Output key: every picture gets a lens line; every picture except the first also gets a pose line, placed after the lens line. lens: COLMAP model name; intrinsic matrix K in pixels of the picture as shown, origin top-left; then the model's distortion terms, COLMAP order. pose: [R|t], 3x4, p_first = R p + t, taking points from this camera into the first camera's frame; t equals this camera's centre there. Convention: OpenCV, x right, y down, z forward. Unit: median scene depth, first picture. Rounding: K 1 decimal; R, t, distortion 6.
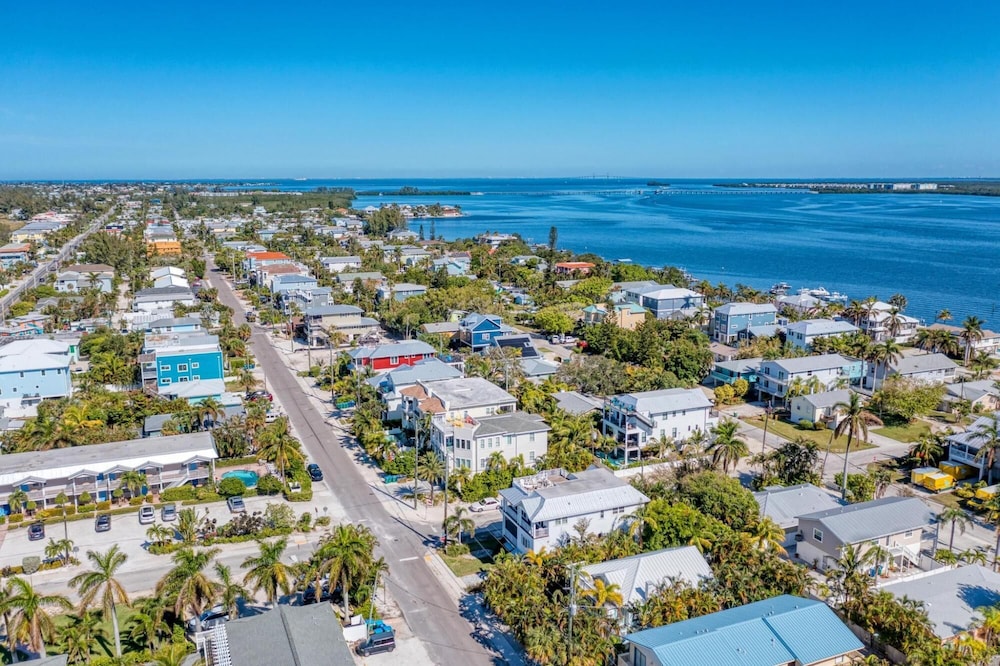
lens RADIAL K [[794.9, 0, 500.0], [0, 794.9, 333.0], [0, 0, 1]] dist [-0.023558, 0.048066]
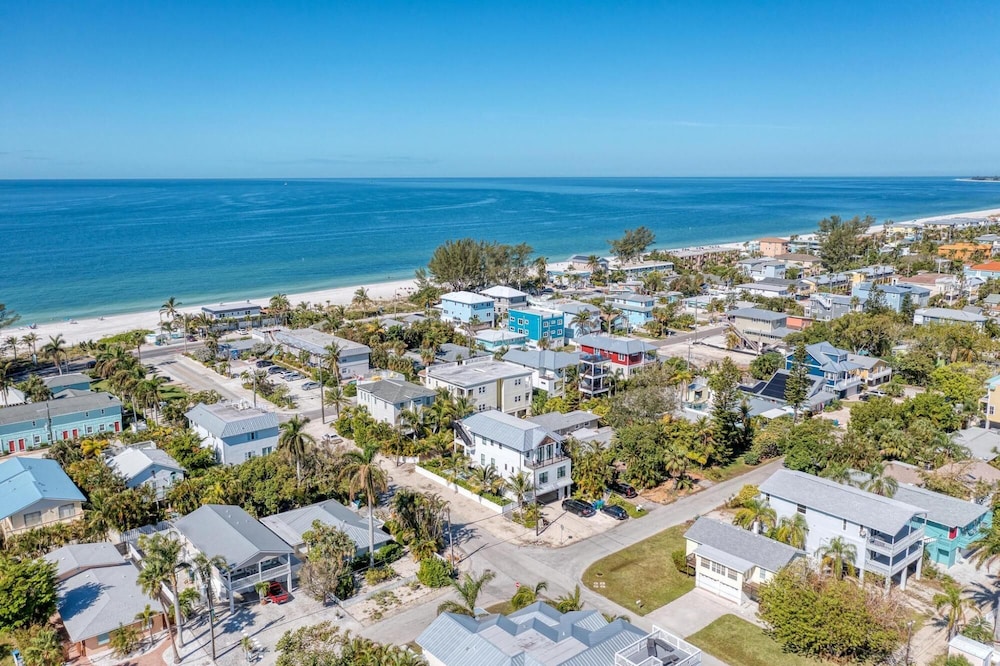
lens RADIAL K [[794.9, 0, 500.0], [0, 794.9, 333.0], [0, 0, 1]] dist [-0.023558, 0.048066]
pose [[0.299597, 0.188219, -0.935316, 0.806179], [-0.183712, 0.973382, 0.137033, -0.109468], [0.936211, 0.130774, 0.326200, 0.554137]]
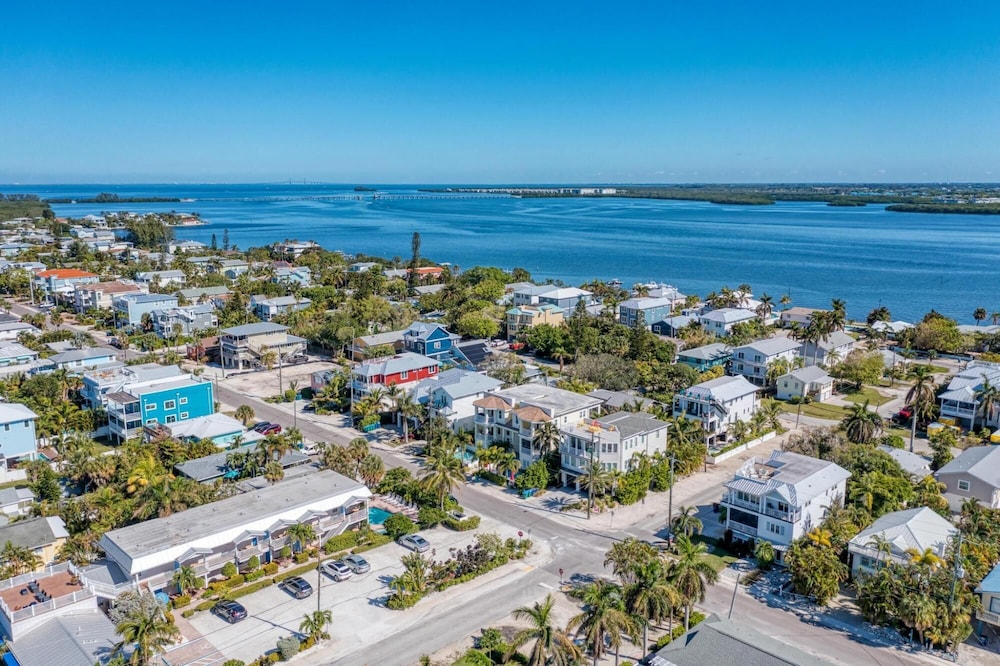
lens RADIAL K [[780.7, 0, 500.0], [0, 780.7, 333.0], [0, 0, 1]] dist [-0.006439, 0.002272]
pose [[0.932877, -0.066567, 0.353990, -0.361637], [0.067907, 0.997654, 0.008652, -0.016954], [-0.353736, 0.015967, 0.935209, 0.083893]]
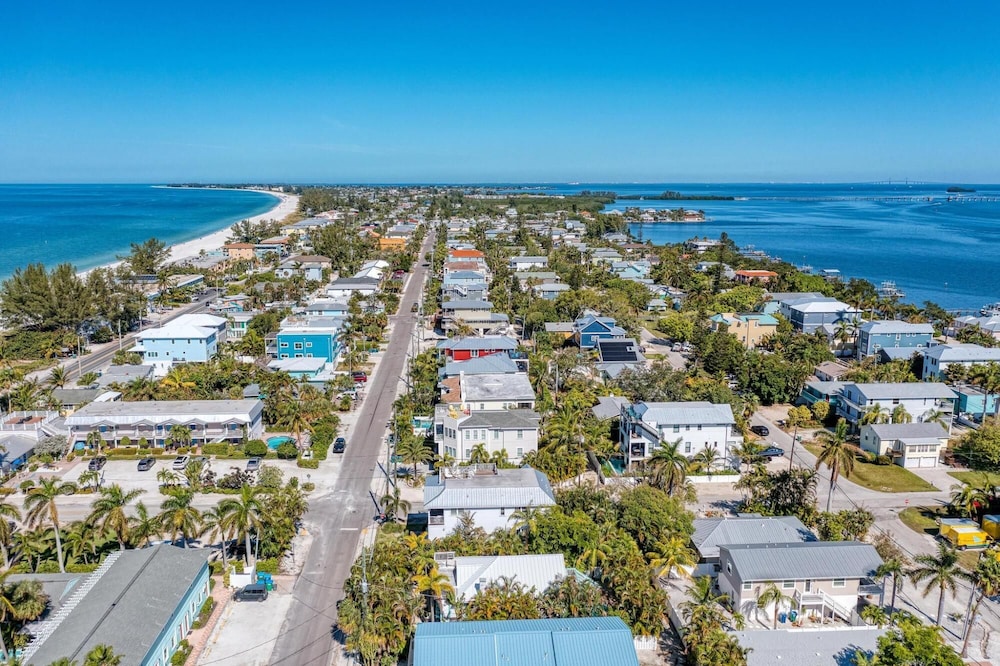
lens RADIAL K [[780.7, 0, 500.0], [0, 780.7, 333.0], [0, 0, 1]] dist [-0.006439, 0.002272]
pose [[0.943317, 0.065087, -0.325447, 0.239579], [-0.065840, 0.997792, 0.008710, -0.003774], [0.325296, 0.013211, 0.945520, 0.030416]]
